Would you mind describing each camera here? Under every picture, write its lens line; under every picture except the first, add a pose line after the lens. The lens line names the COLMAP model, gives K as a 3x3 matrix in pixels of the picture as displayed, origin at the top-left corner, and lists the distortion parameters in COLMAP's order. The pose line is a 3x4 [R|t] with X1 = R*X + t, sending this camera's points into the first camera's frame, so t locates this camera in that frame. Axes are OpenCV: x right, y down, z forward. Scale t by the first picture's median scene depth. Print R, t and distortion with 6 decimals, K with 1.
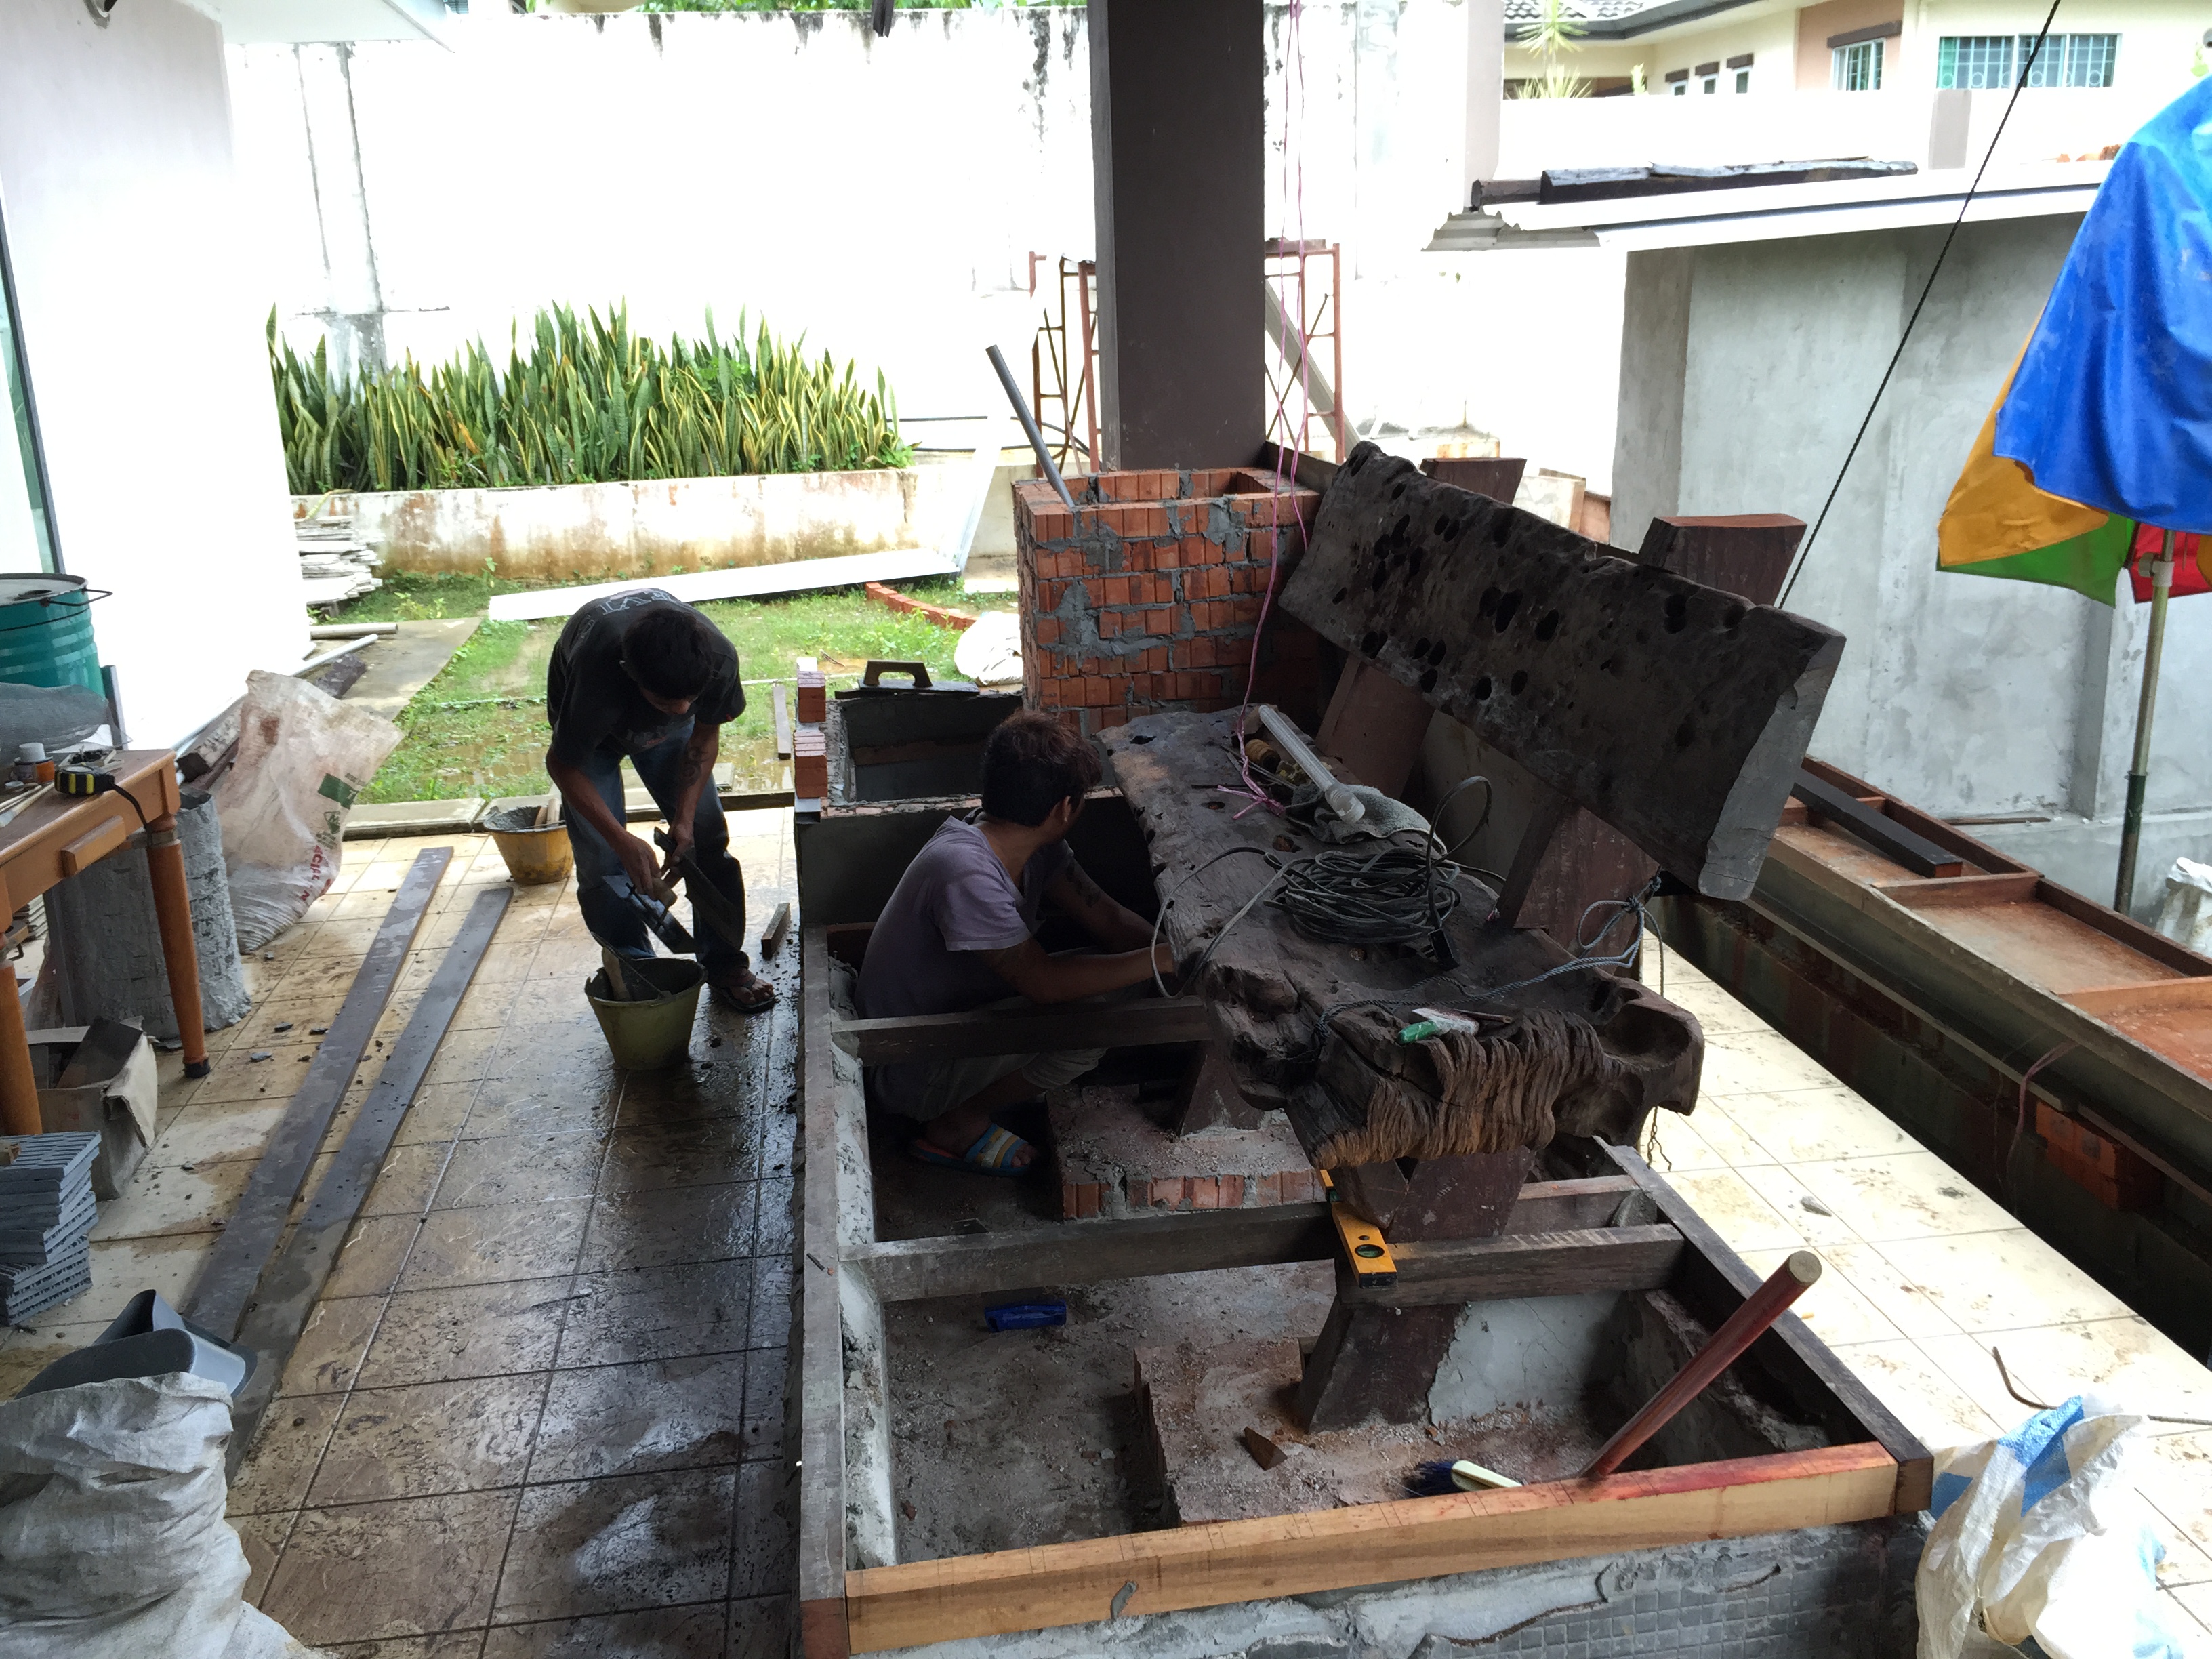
lens RADIAL K [[1892.2, 0, 1127.7], [0, 1892.2, 822.8], [0, 0, 1]] dist [0.078491, -0.126604]
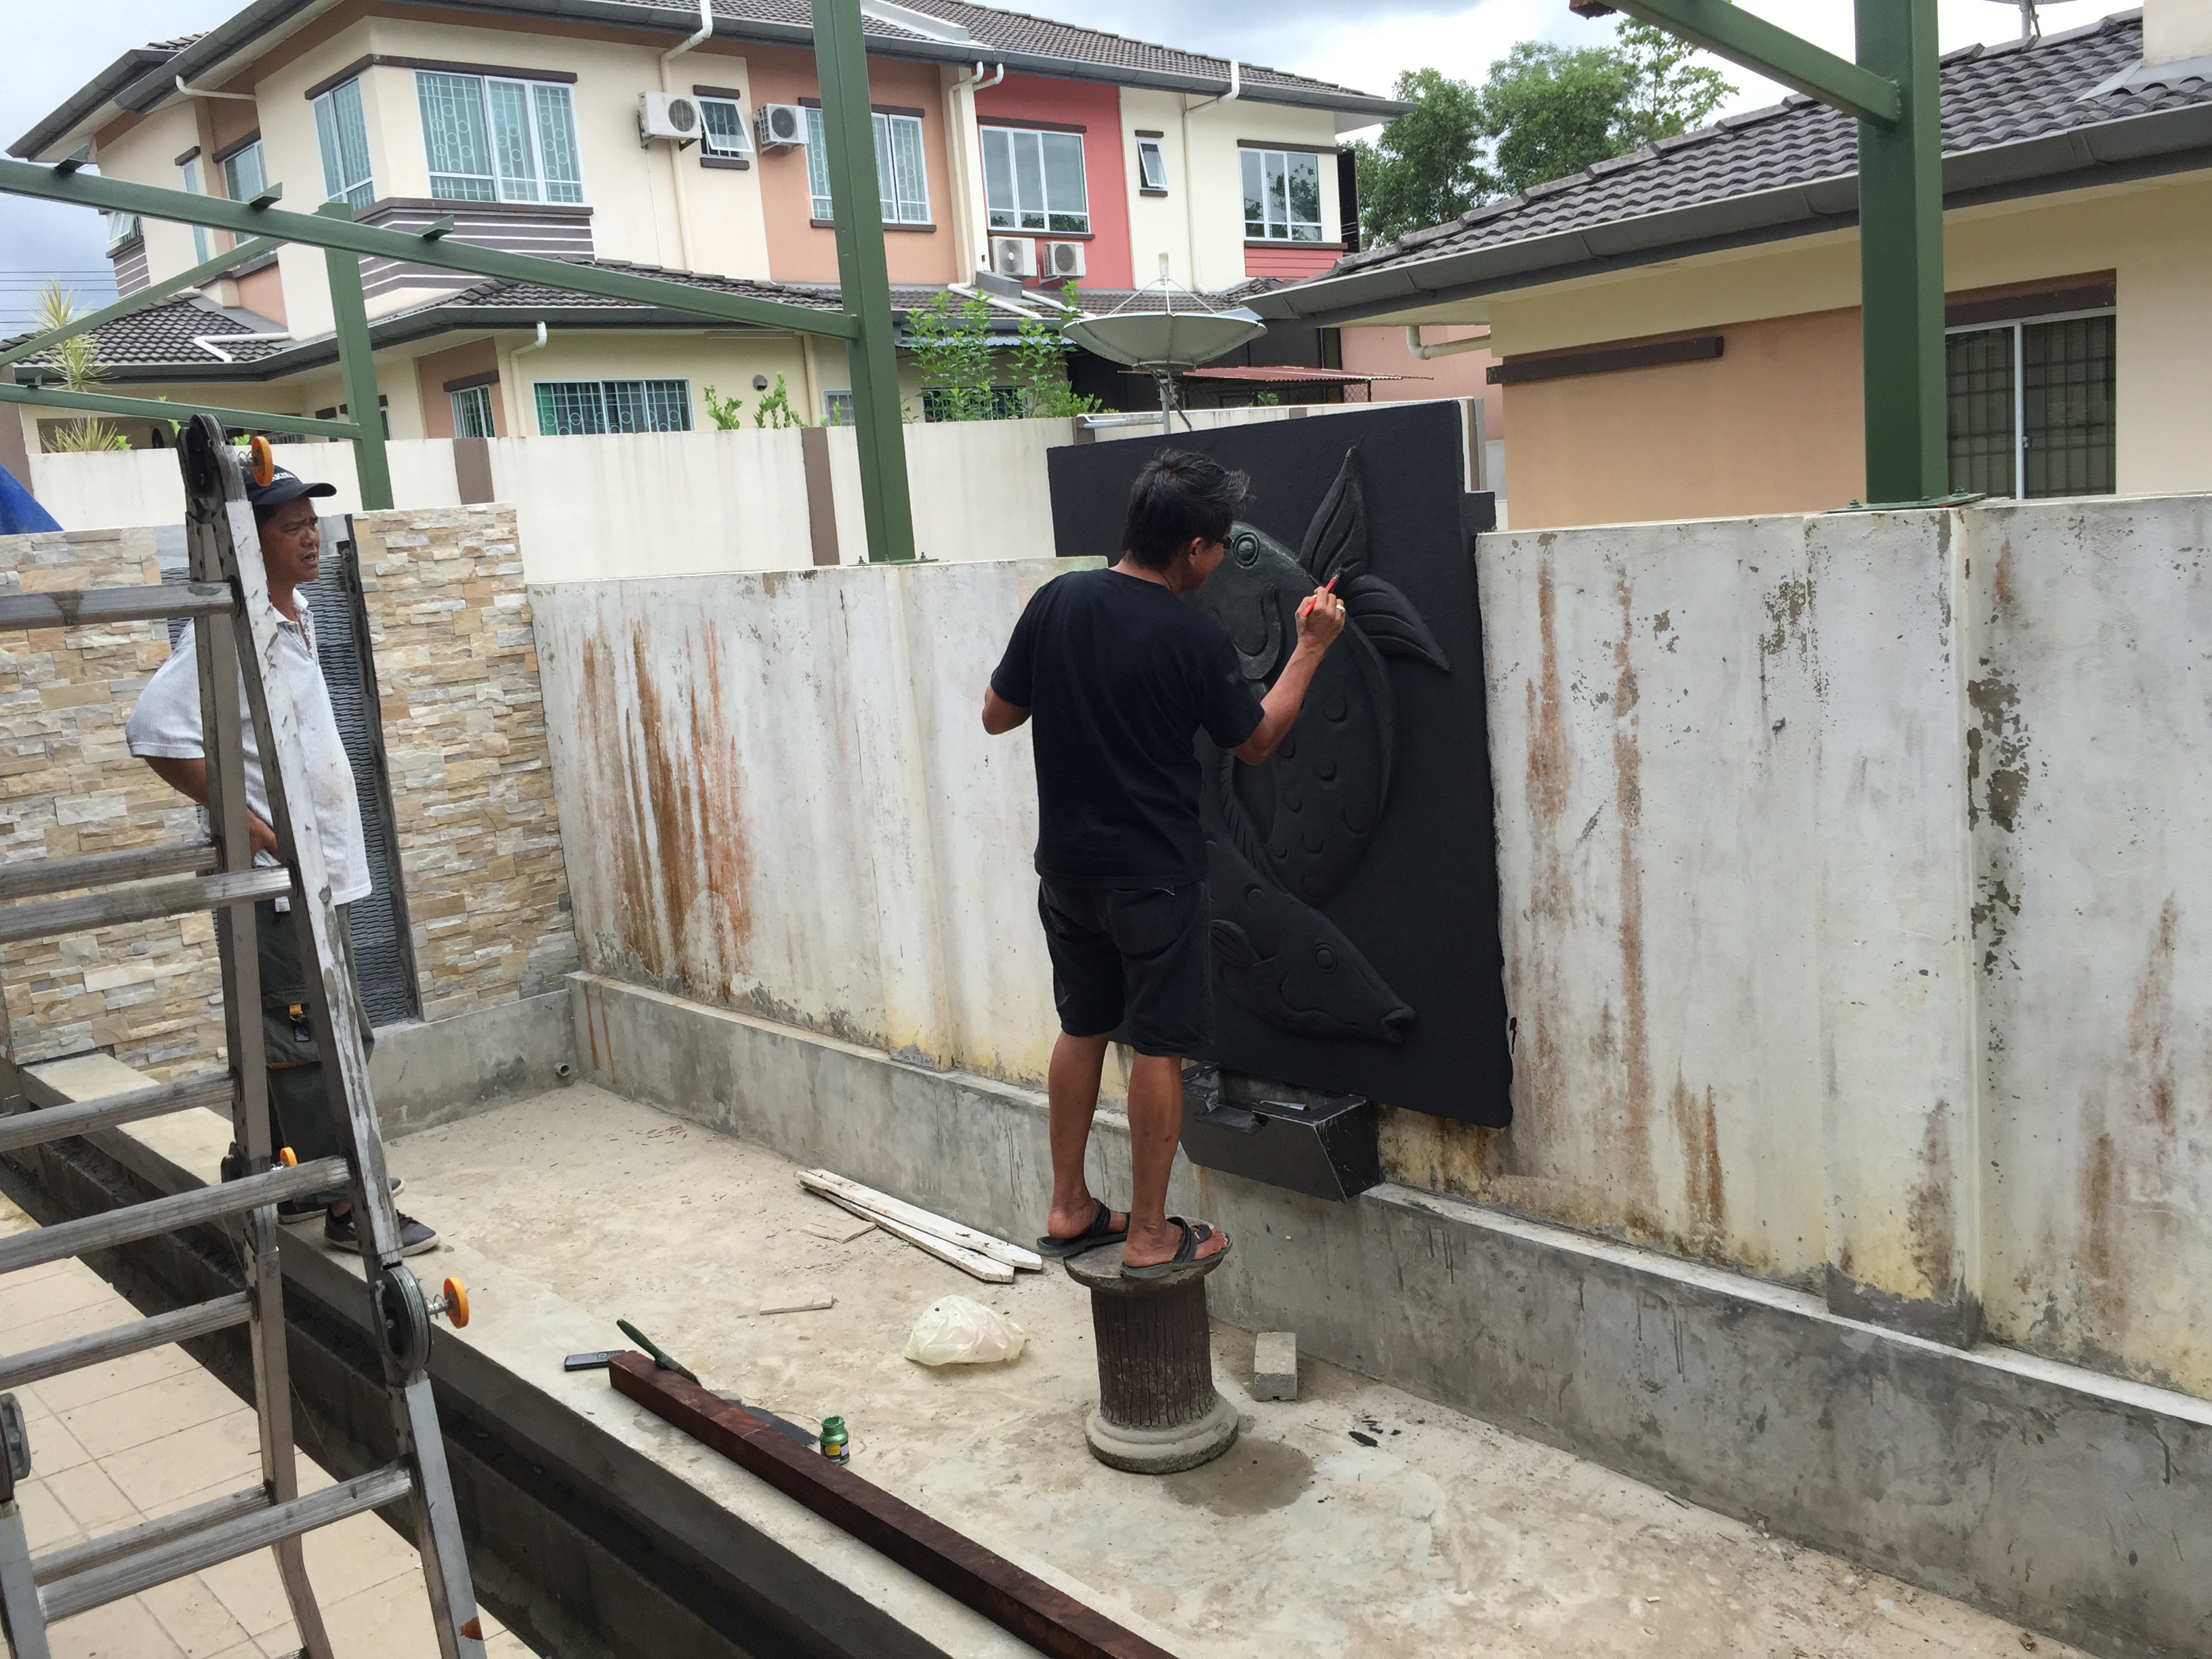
lens RADIAL K [[1892.2, 0, 1104.2], [0, 1892.2, 792.8], [0, 0, 1]] dist [0.078491, -0.126604]
pose [[0.833883, -0.117227, 0.539349, 0.061228], [0.205453, 0.972888, -0.106194, 0.021759], [-0.512278, 0.199364, 0.835360, -0.086593]]
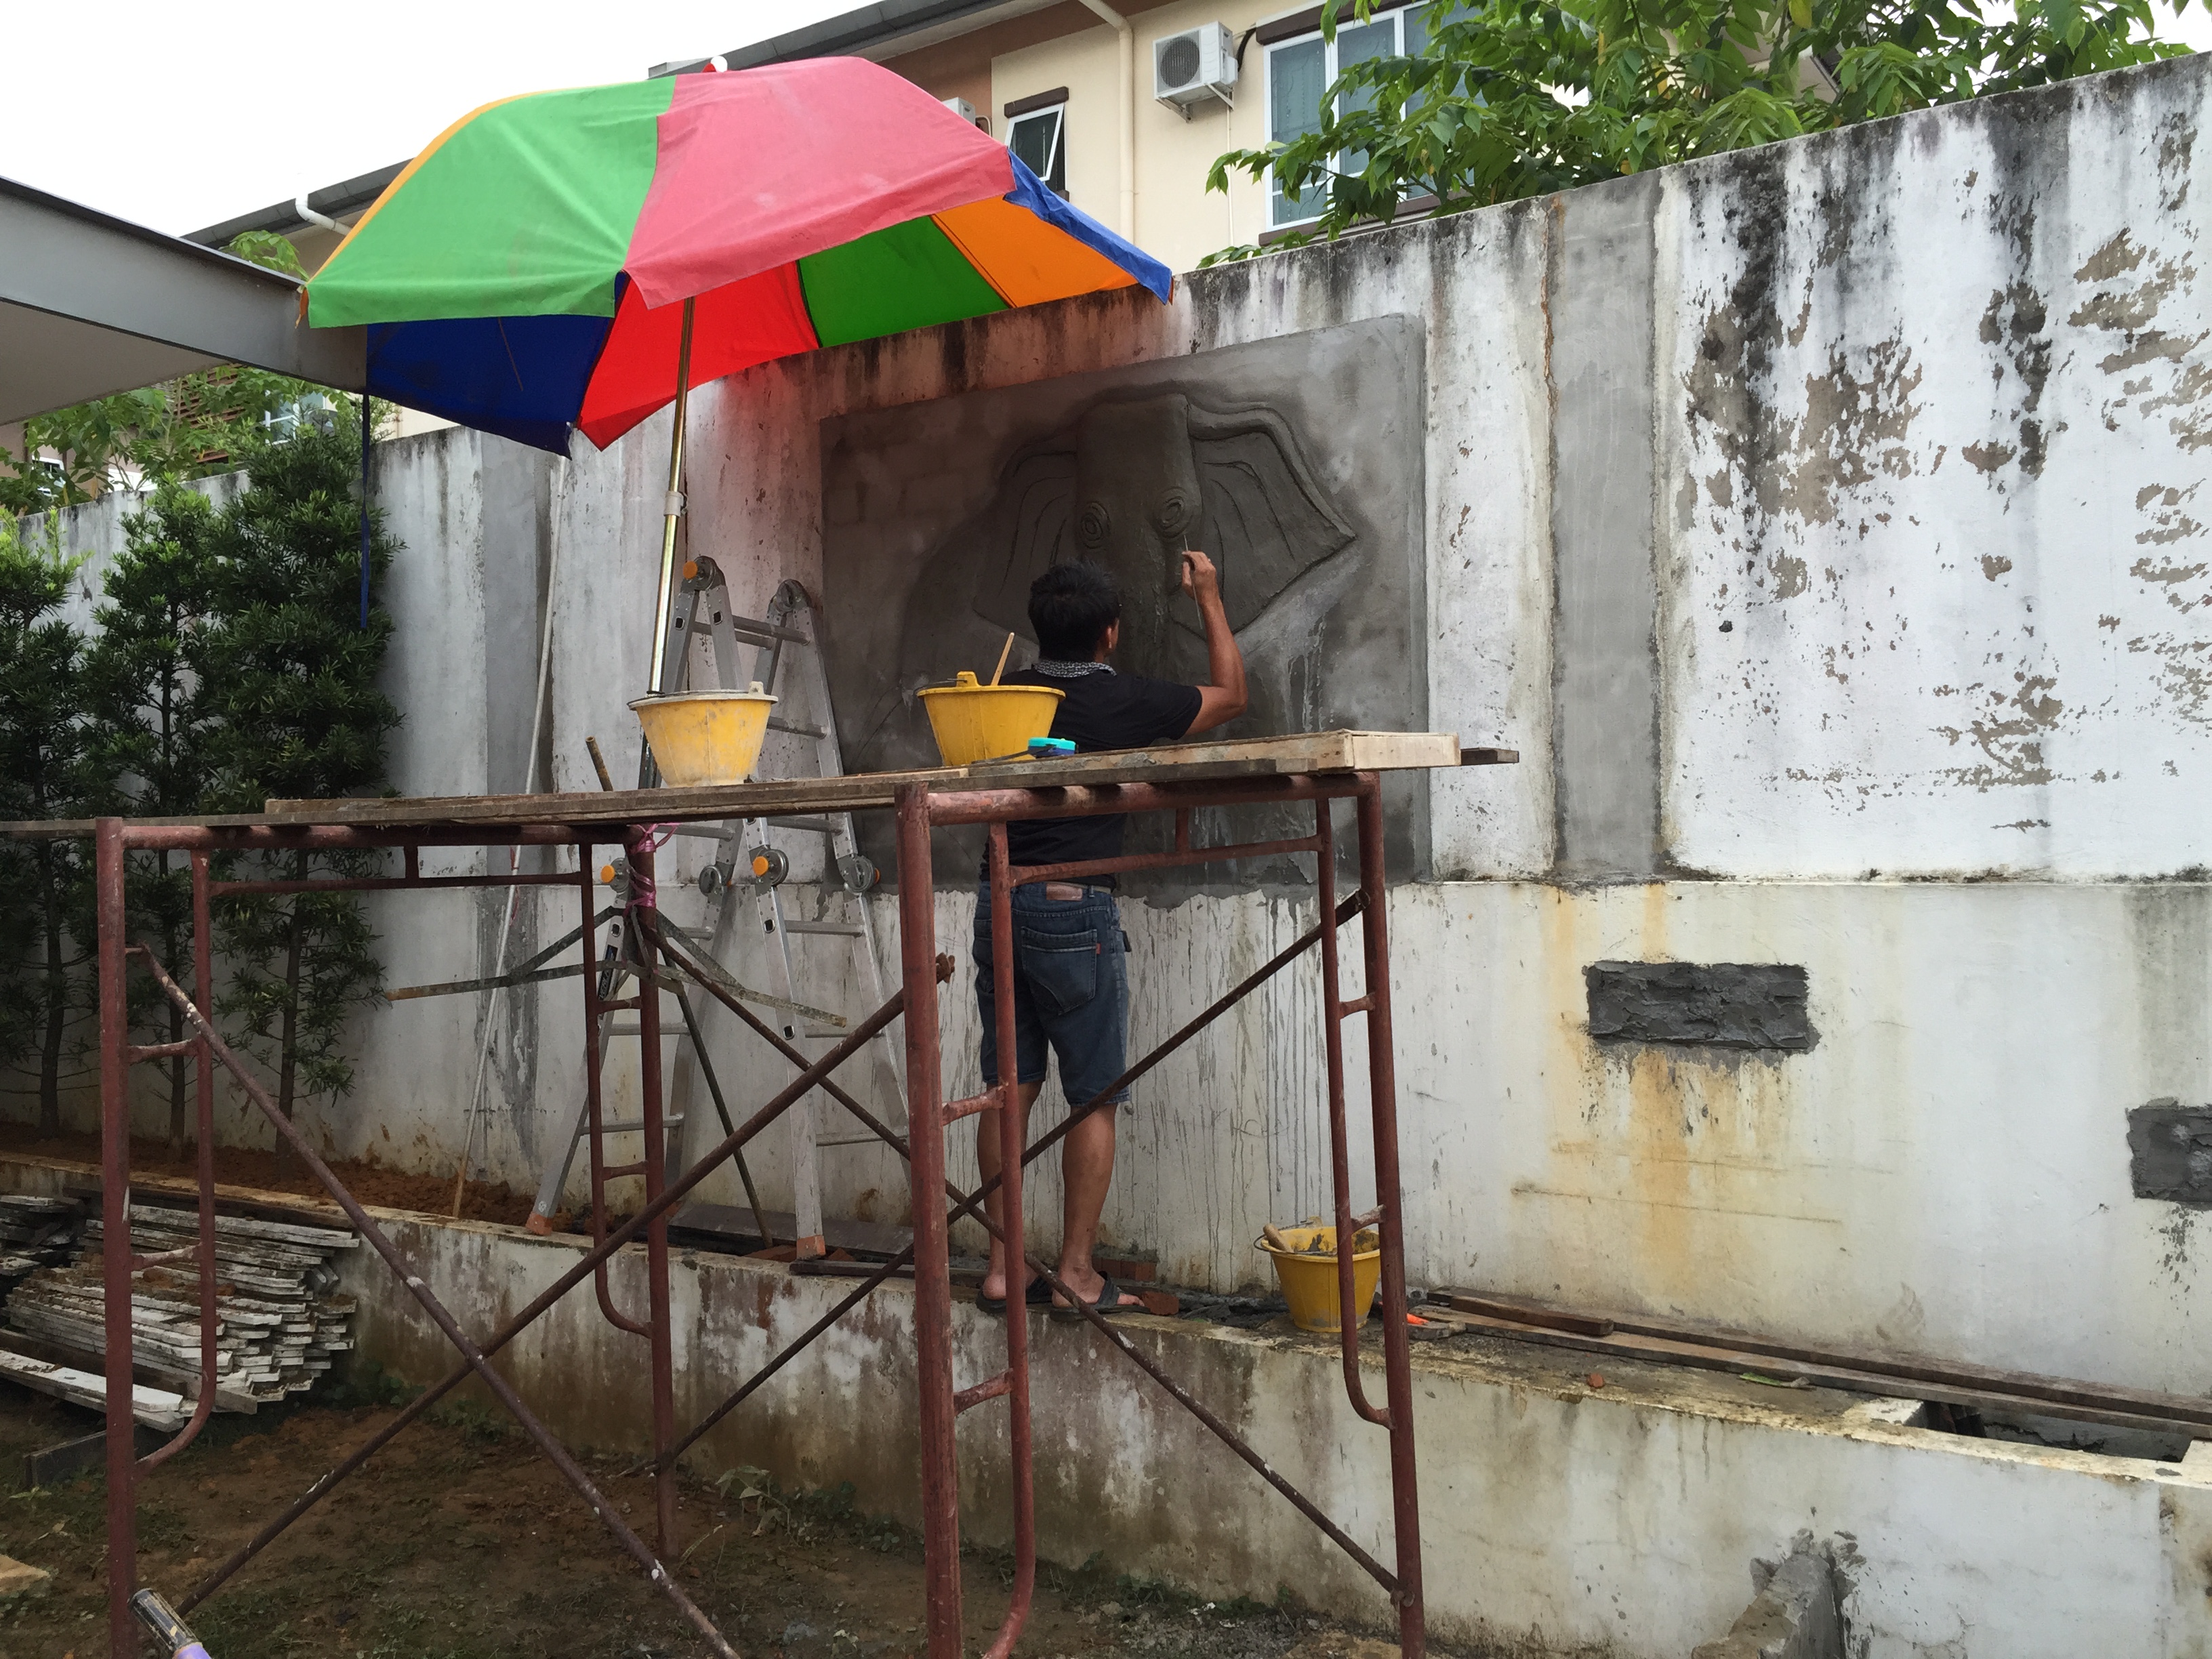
lens RADIAL K [[1892.2, 0, 1100.3], [0, 1892.2, 807.1], [0, 0, 1]] dist [0.078491, -0.126604]
pose [[0.731458, 0.007516, -0.681846, 0.067086], [-0.204076, 0.956520, -0.208381, -0.116545], [0.650633, 0.291571, 0.701188, 0.403669]]
